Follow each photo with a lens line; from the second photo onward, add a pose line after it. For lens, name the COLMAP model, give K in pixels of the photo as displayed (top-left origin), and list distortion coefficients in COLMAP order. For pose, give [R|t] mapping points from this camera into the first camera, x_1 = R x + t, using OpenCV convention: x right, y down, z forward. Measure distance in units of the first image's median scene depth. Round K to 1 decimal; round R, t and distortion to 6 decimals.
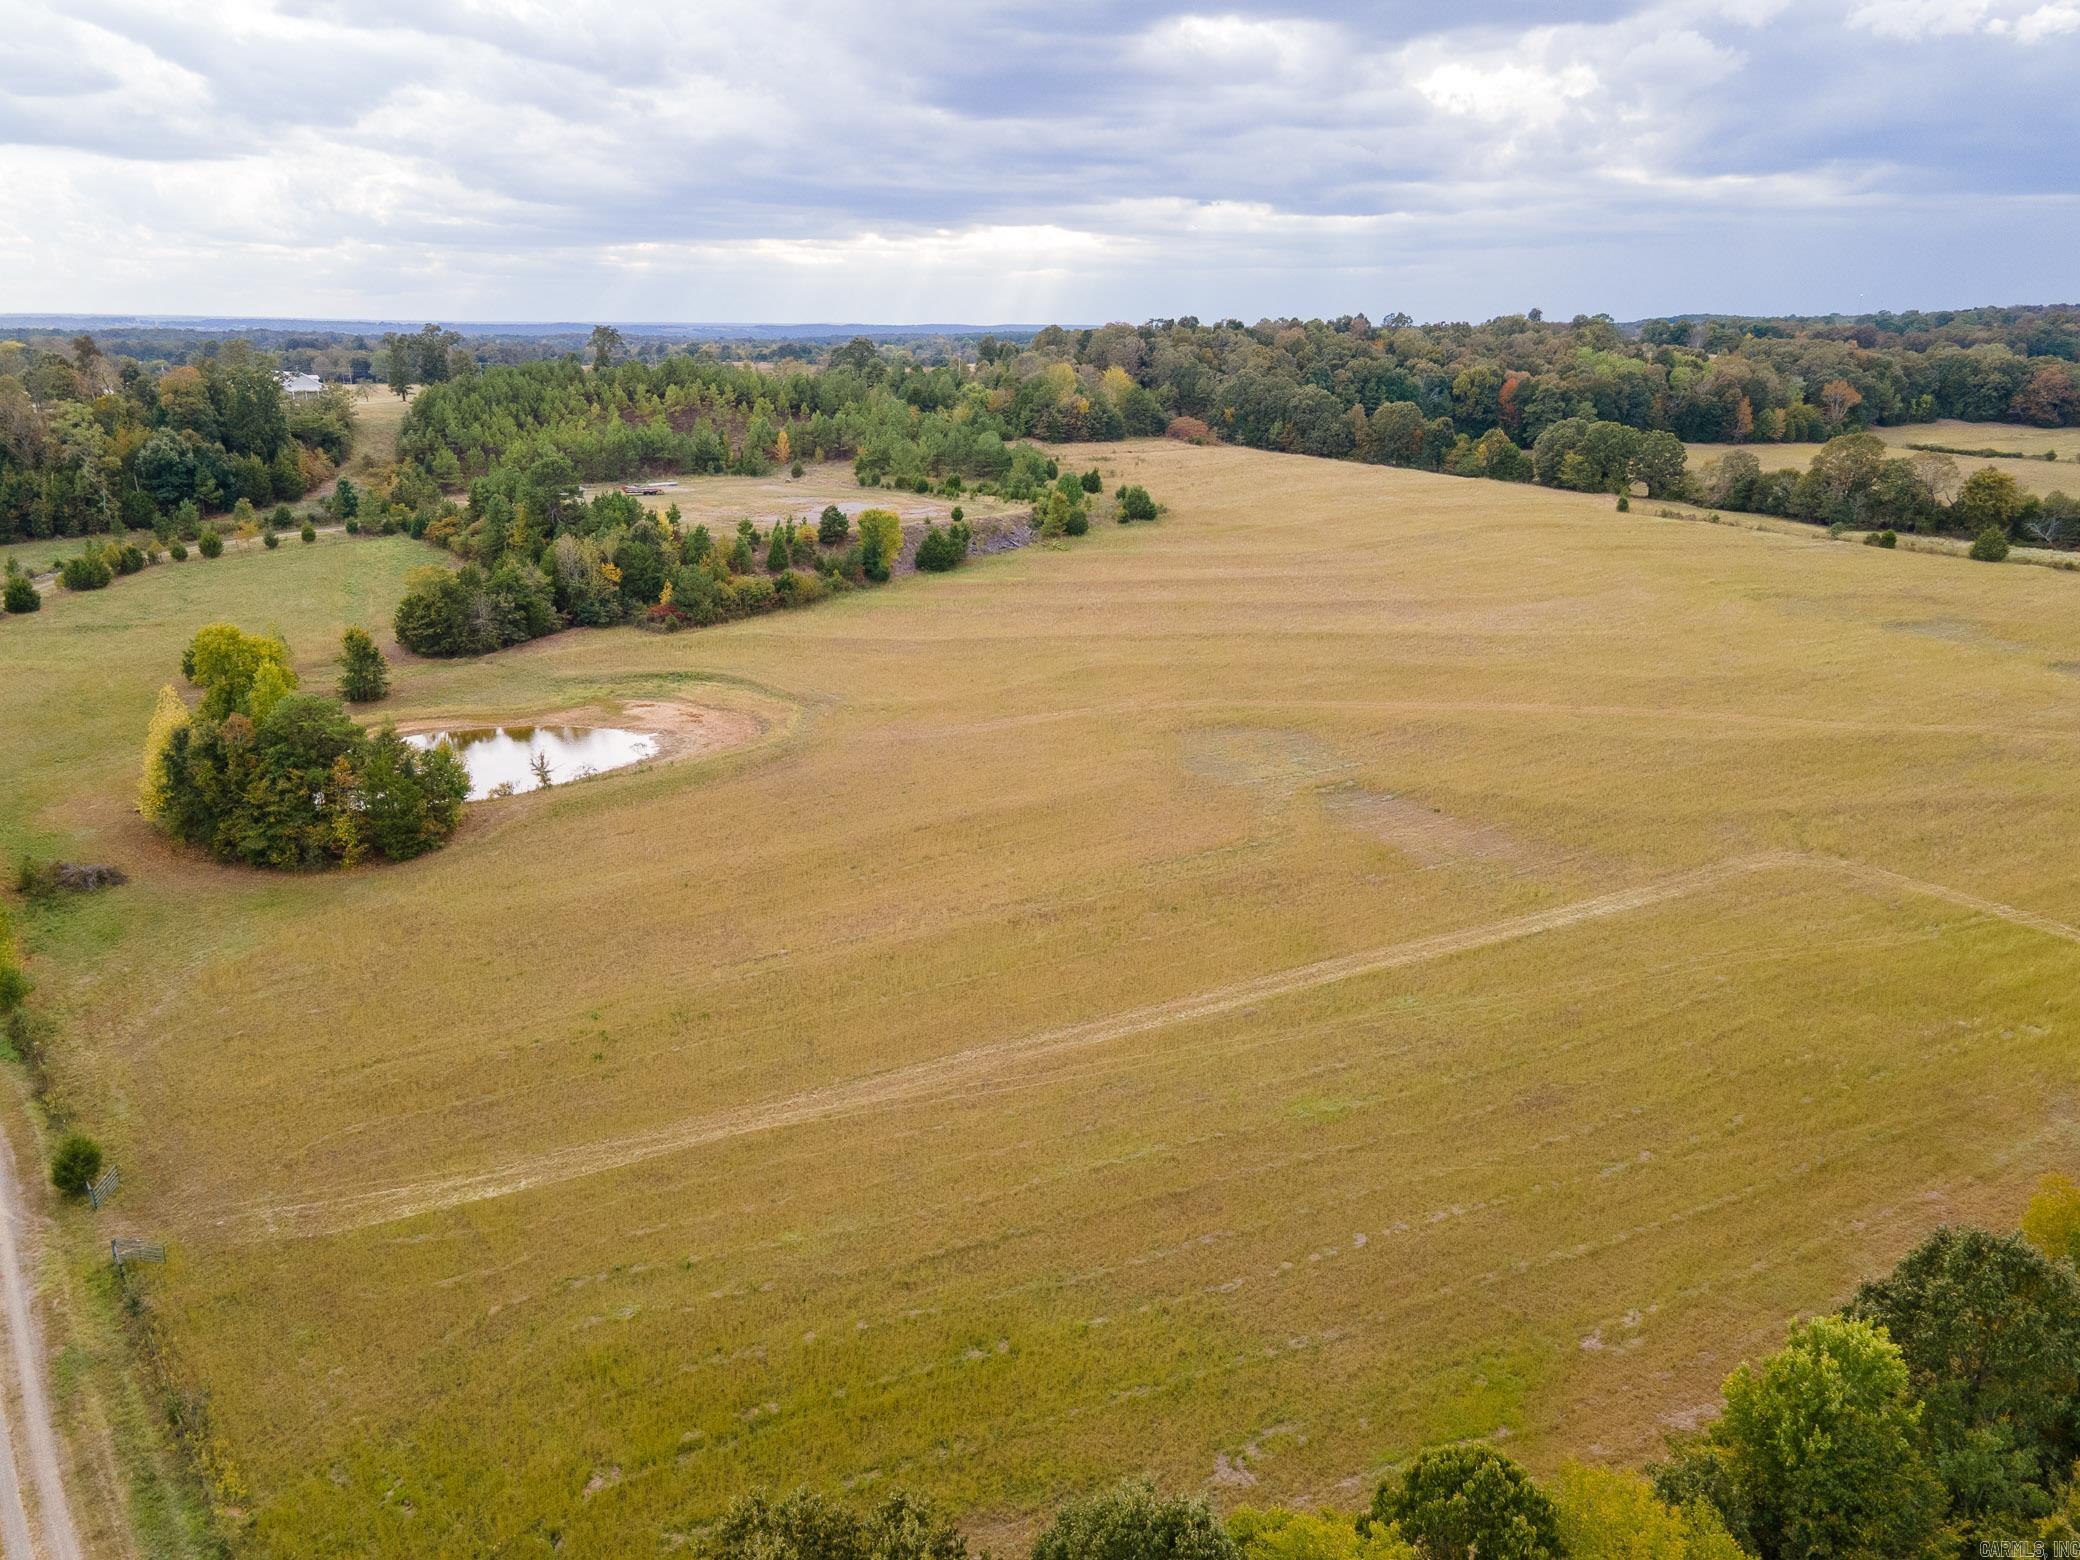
lens RADIAL K [[1471.7, 0, 1040.0], [0, 1471.7, 780.0], [0, 0, 1]] dist [0.051607, 0.002806]
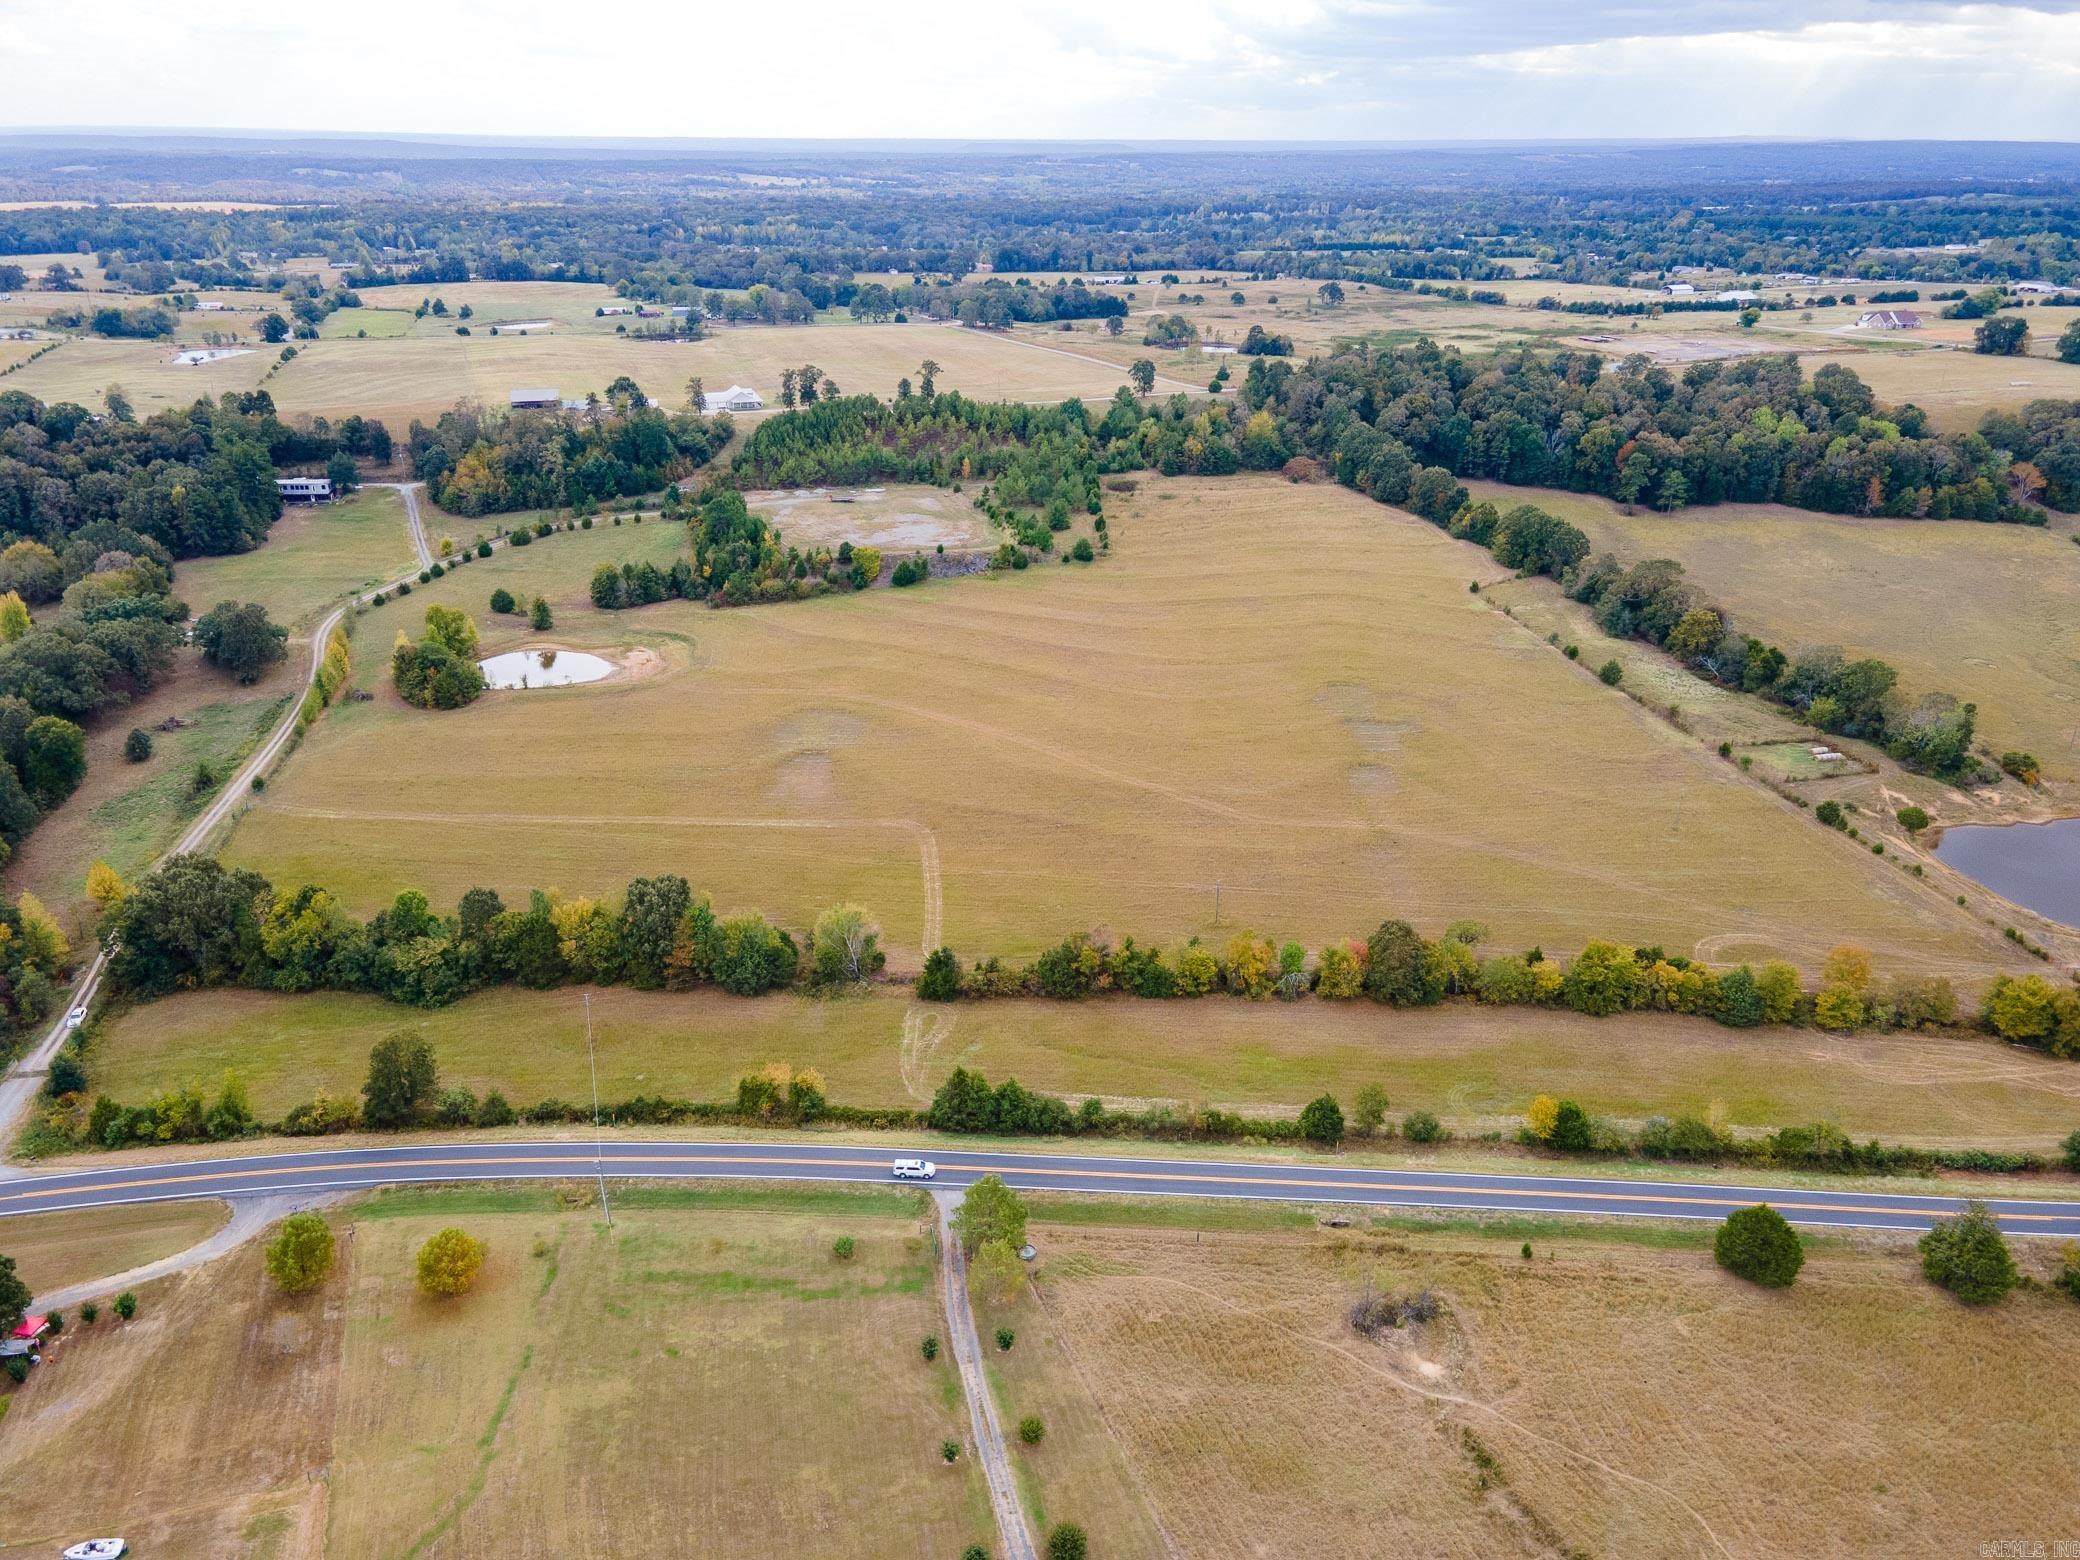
lens RADIAL K [[1477.6, 0, 1040.0], [0, 1477.6, 780.0], [0, 0, 1]] dist [0.024898, 0.000656]
pose [[0.864303, 0.198332, -0.462217, 0.914900], [-0.152374, 0.979036, 0.135167, -0.180663], [0.479335, -0.046396, 0.876405, -0.422827]]
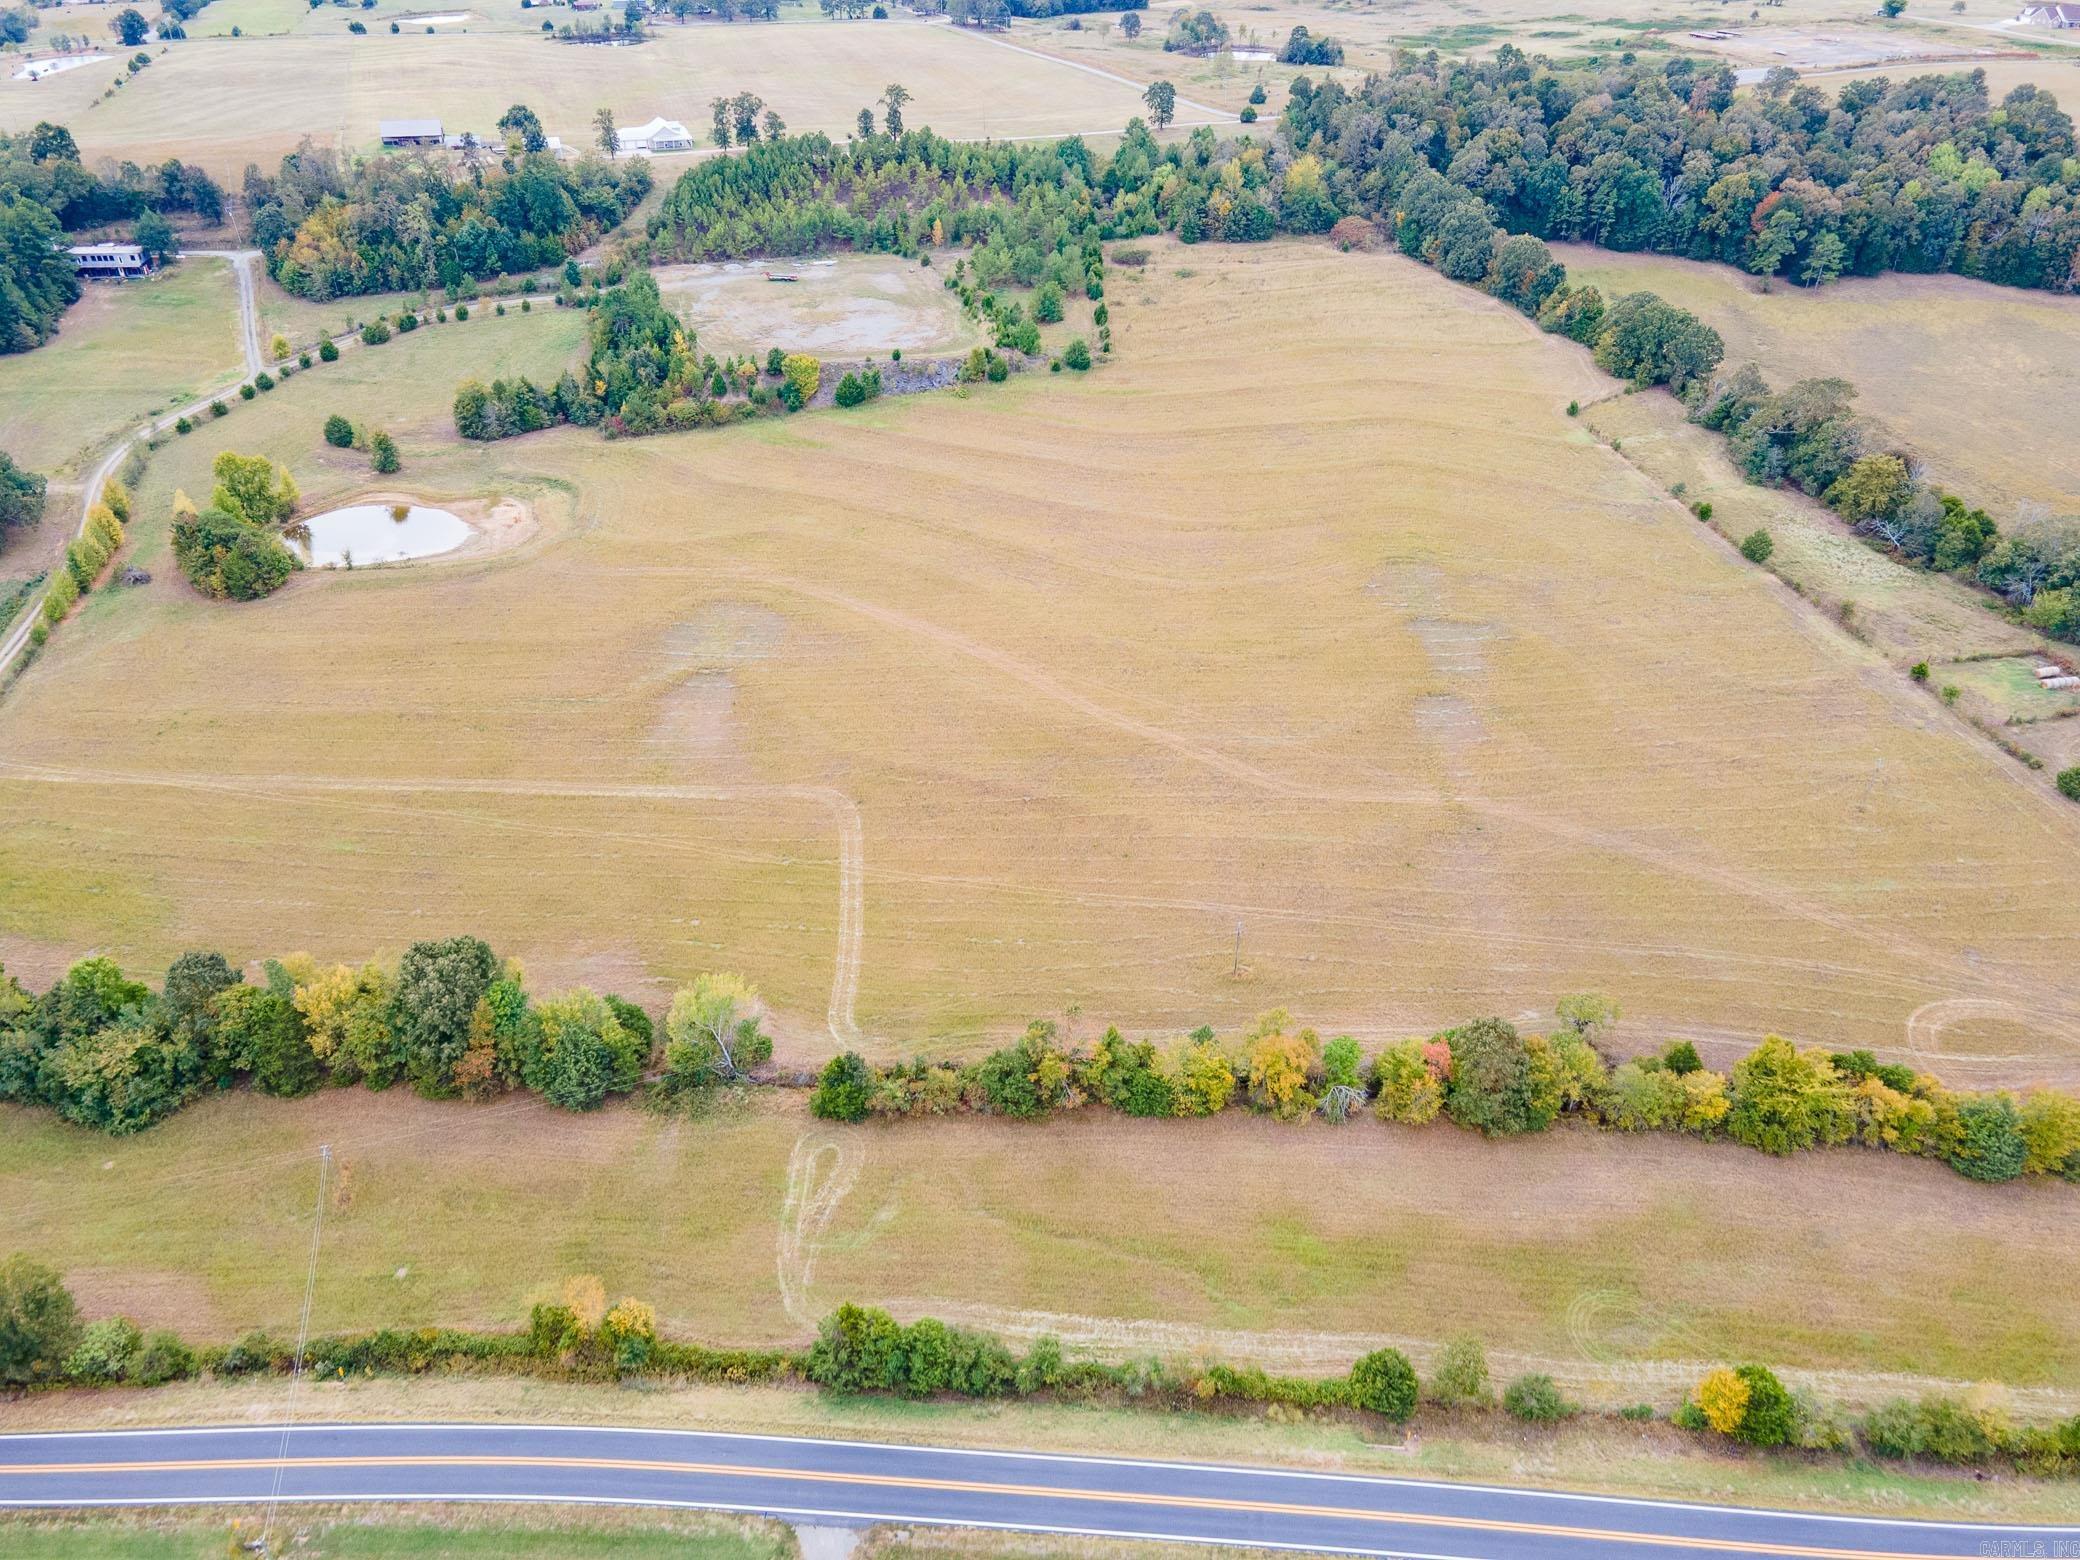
lens RADIAL K [[1499.6, 0, 1040.0], [0, 1499.6, 780.0], [0, 0, 1]] dist [-0.003550, 0.084448]
pose [[0.859385, 0.278127, -0.429072, 0.777187], [-0.150239, 0.939437, 0.308037, -0.274576], [0.488760, -0.200259, 0.849123, -0.136754]]
